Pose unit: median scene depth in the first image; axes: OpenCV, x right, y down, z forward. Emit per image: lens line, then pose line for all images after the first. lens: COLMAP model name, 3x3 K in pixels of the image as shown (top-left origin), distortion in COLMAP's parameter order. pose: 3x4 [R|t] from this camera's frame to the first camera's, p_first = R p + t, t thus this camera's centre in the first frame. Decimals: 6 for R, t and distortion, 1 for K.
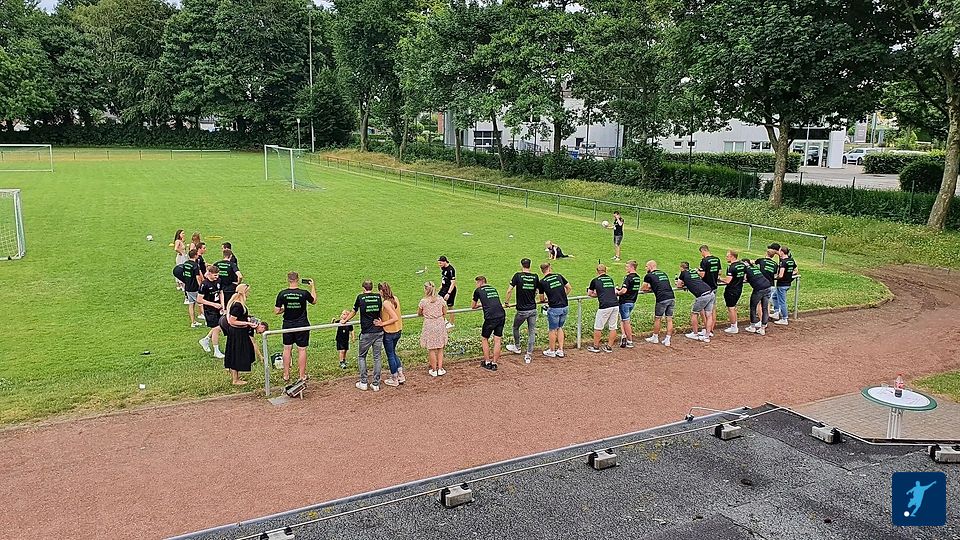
lens RADIAL K [[797.0, 0, 480.0], [0, 797.0, 270.0], [0, 0, 1]] dist [-0.043578, -0.003303]
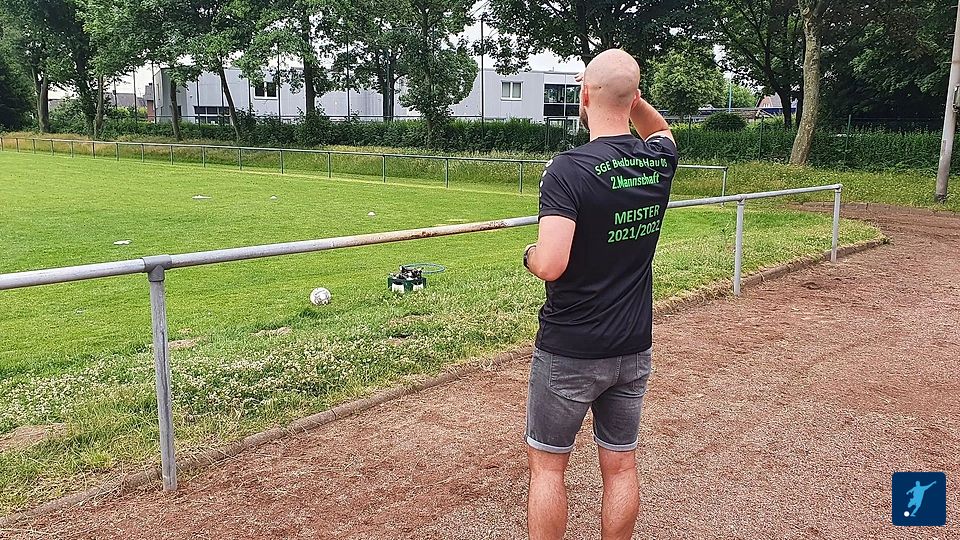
lens RADIAL K [[797.0, 0, 480.0], [0, 797.0, 270.0], [0, 0, 1]] dist [-0.043578, -0.003303]
pose [[0.942742, -0.079598, 0.323887, -0.010355], [0.084384, 0.996433, -0.000735, 0.018461], [-0.322673, 0.028024, 0.946096, 0.216503]]
